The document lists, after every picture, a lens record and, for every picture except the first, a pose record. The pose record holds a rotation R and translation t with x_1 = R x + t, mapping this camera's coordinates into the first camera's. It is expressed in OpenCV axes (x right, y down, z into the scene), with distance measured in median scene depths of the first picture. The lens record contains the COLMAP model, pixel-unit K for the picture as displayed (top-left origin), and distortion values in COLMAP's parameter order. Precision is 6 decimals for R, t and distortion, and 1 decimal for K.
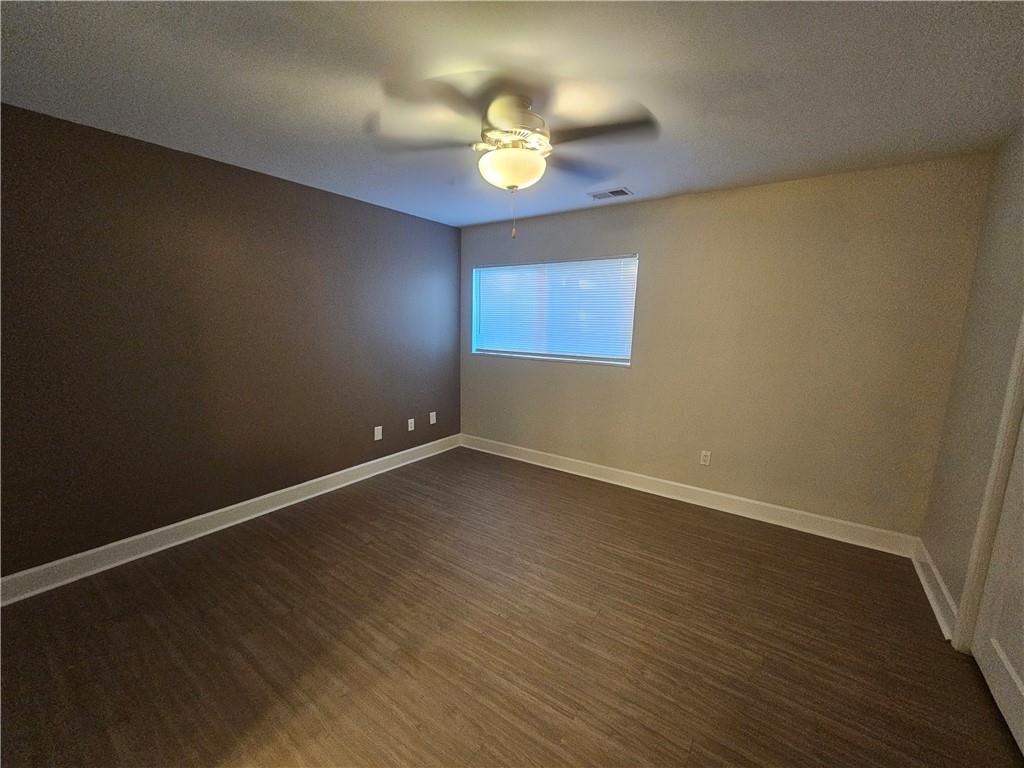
lens RADIAL K [[418.1, 0, 507.8], [0, 418.1, 385.3], [0, 0, 1]] dist [-0.000494, -0.000113]
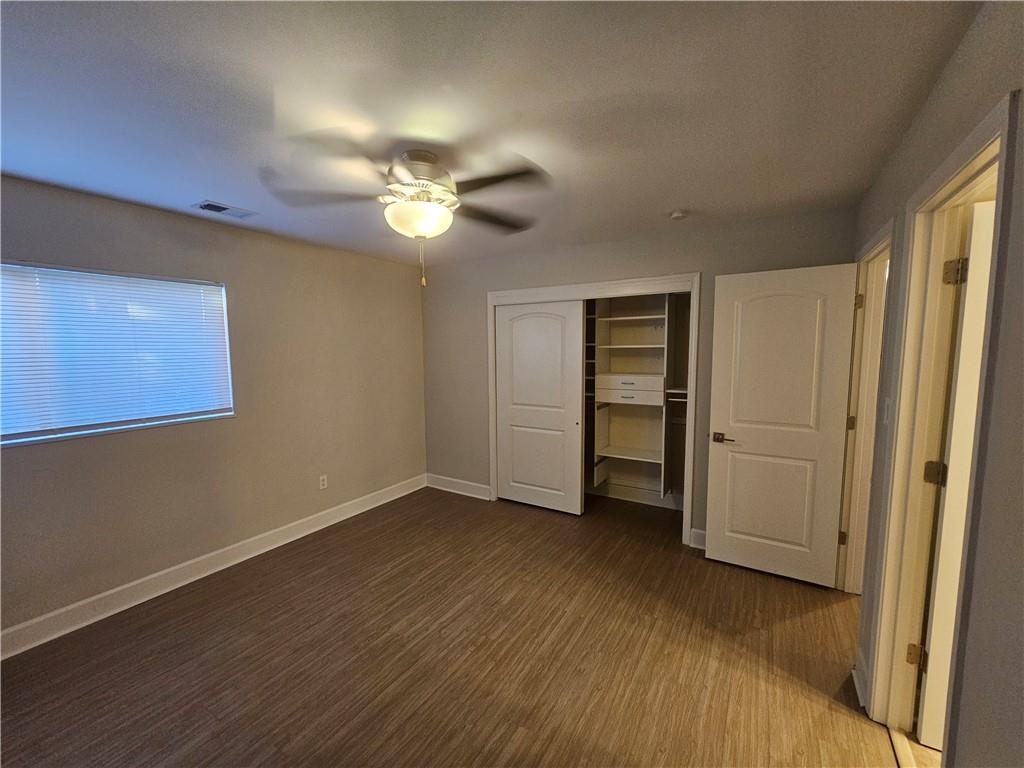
lens RADIAL K [[418.1, 0, 507.5], [0, 418.1, 385.5], [0, 0, 1]] dist [-0.000494, -0.000113]
pose [[-0.054286, -0.109461, 0.992508, -0.786078], [0.167236, 0.978937, 0.117111, -0.155500], [-0.984421, 0.172341, -0.034837, 0.677254]]
